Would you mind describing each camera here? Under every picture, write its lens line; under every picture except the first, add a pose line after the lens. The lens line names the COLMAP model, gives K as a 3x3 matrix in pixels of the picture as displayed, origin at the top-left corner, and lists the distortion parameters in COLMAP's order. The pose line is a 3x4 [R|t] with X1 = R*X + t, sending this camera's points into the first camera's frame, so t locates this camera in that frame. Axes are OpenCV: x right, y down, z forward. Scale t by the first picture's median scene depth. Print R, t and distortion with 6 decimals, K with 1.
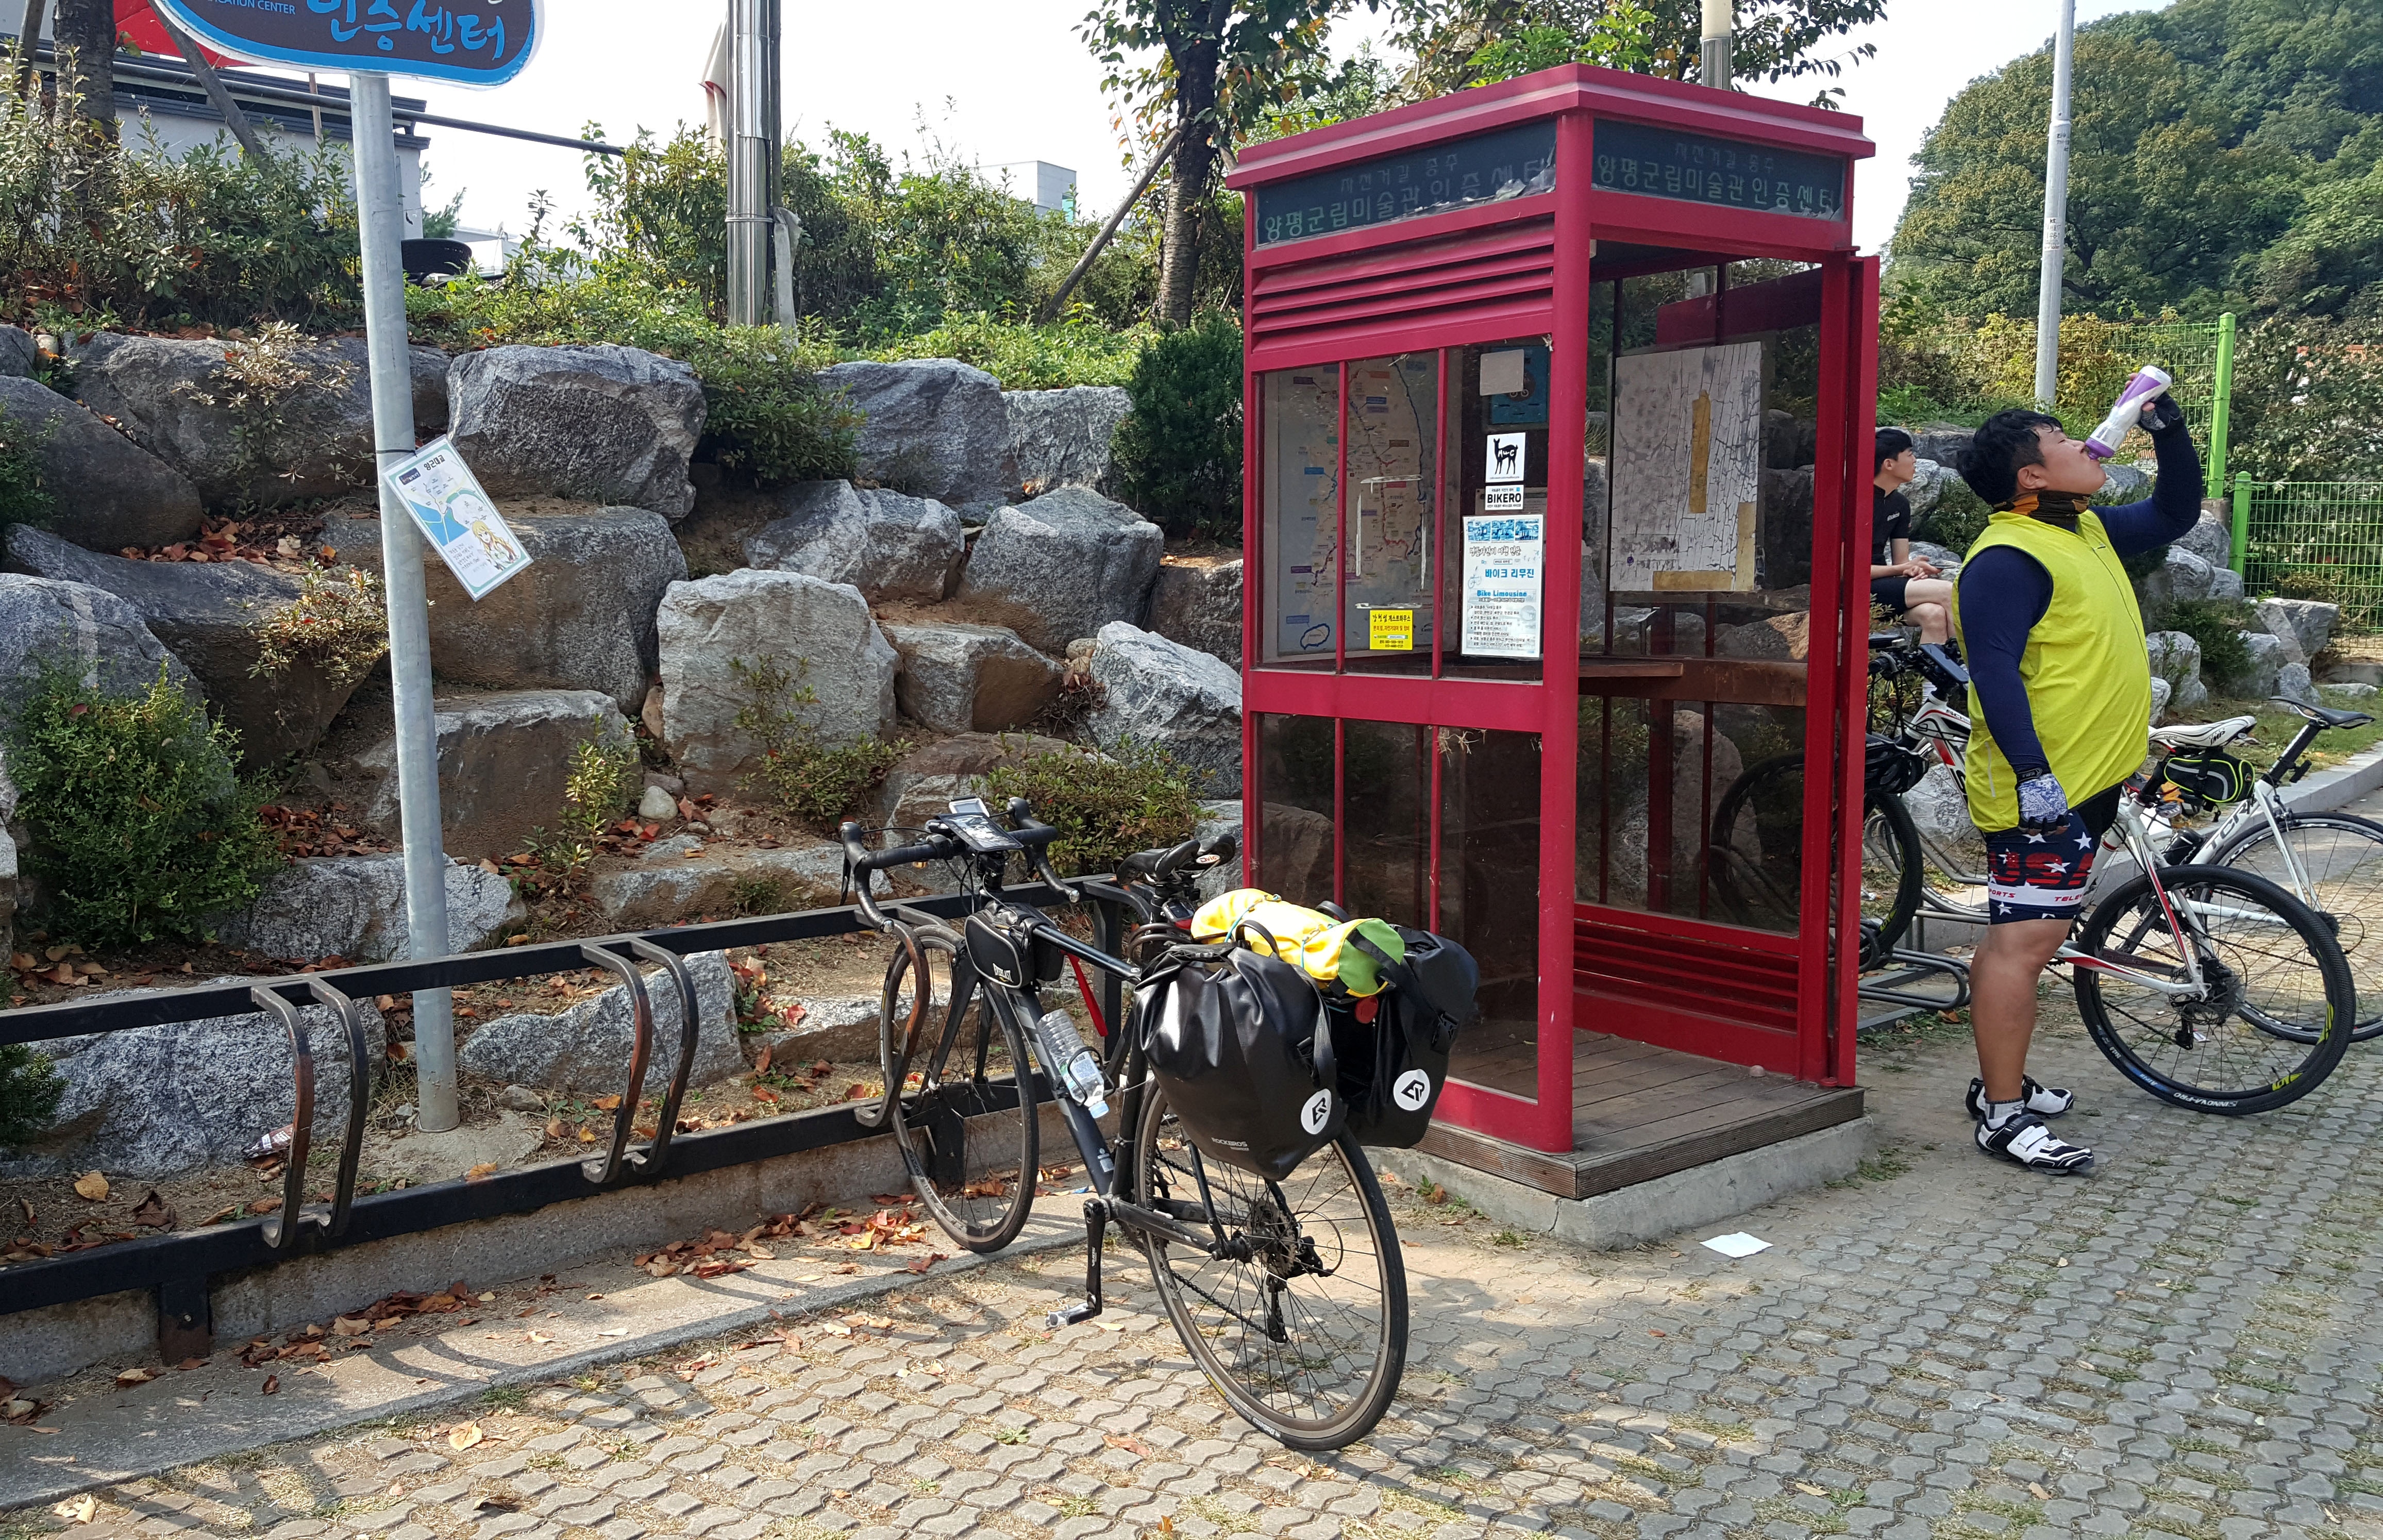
lens RADIAL K [[2157.6, 0, 1193.3], [0, 2157.6, 777.8], [0, 0, 1]] dist [0.018894, 0.004374]
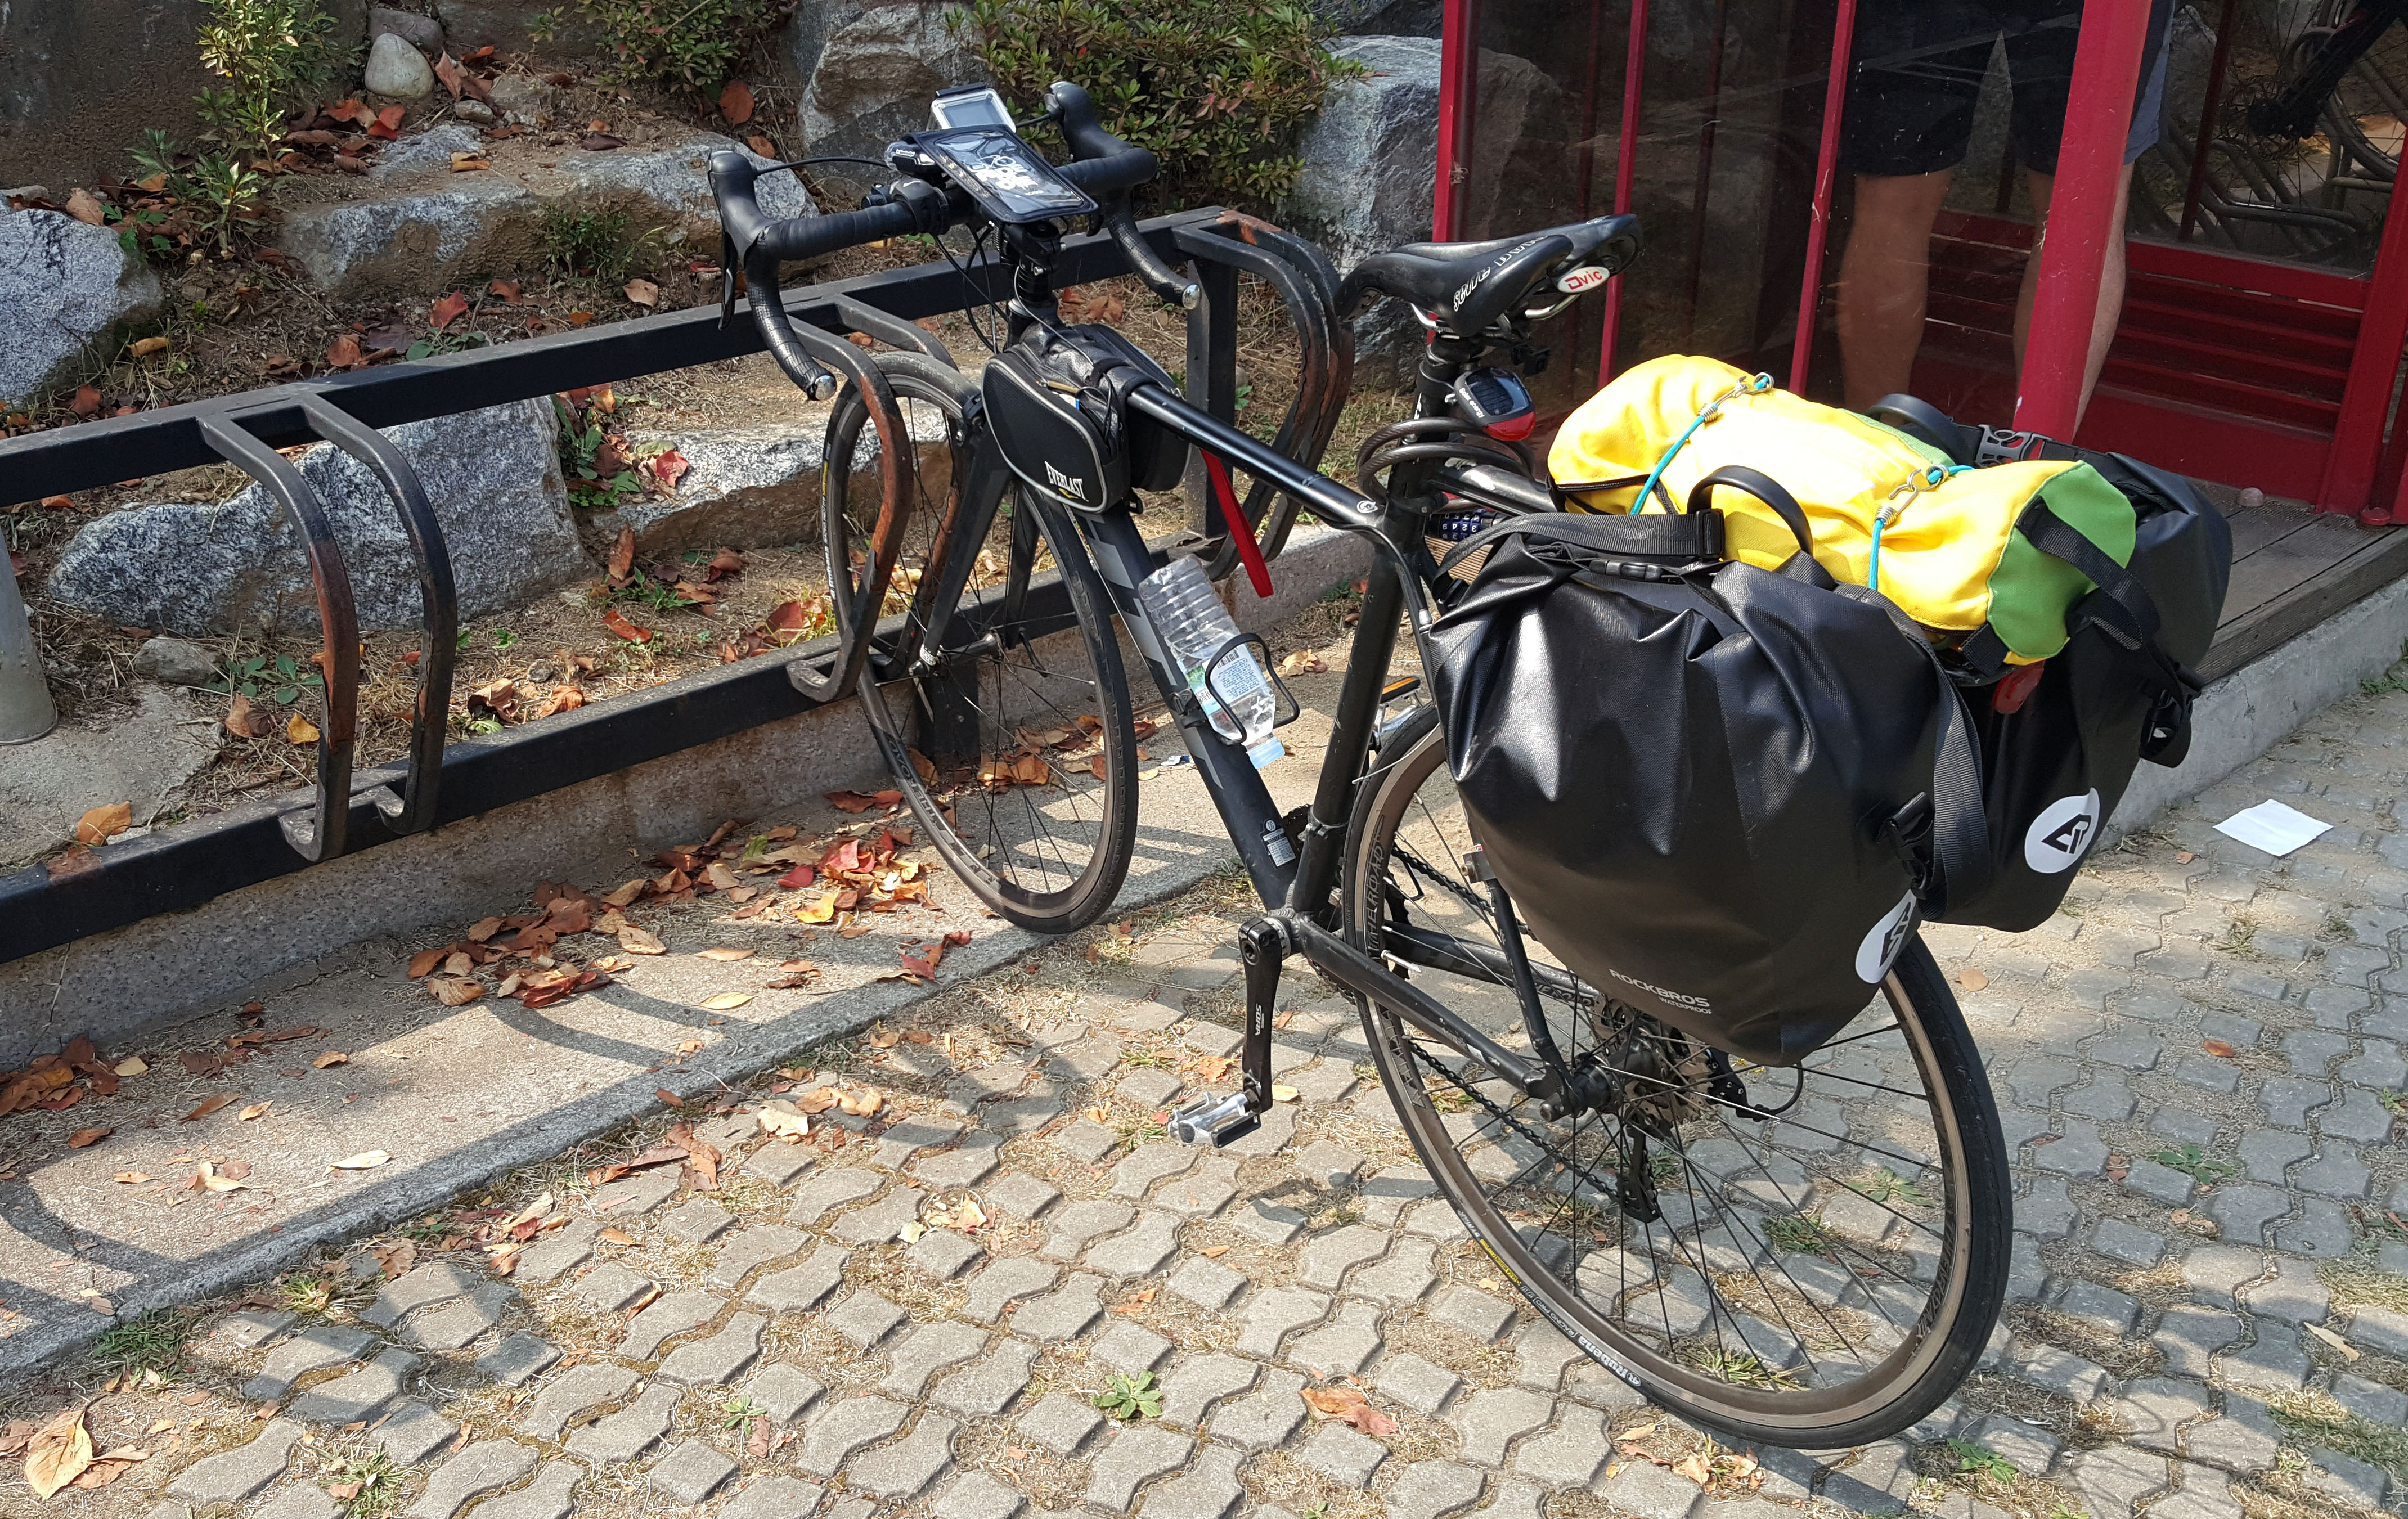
lens RADIAL K [[2415.1, 0, 1191.1], [0, 2415.1, 905.2], [0, 0, 1]] dist [0.129797, -0.236866]
pose [[0.999864, -0.016504, 0.000416, -0.059757], [0.015243, 0.932567, 0.360674, -0.016945], [-0.006340, -0.360618, 0.932692, 0.438905]]
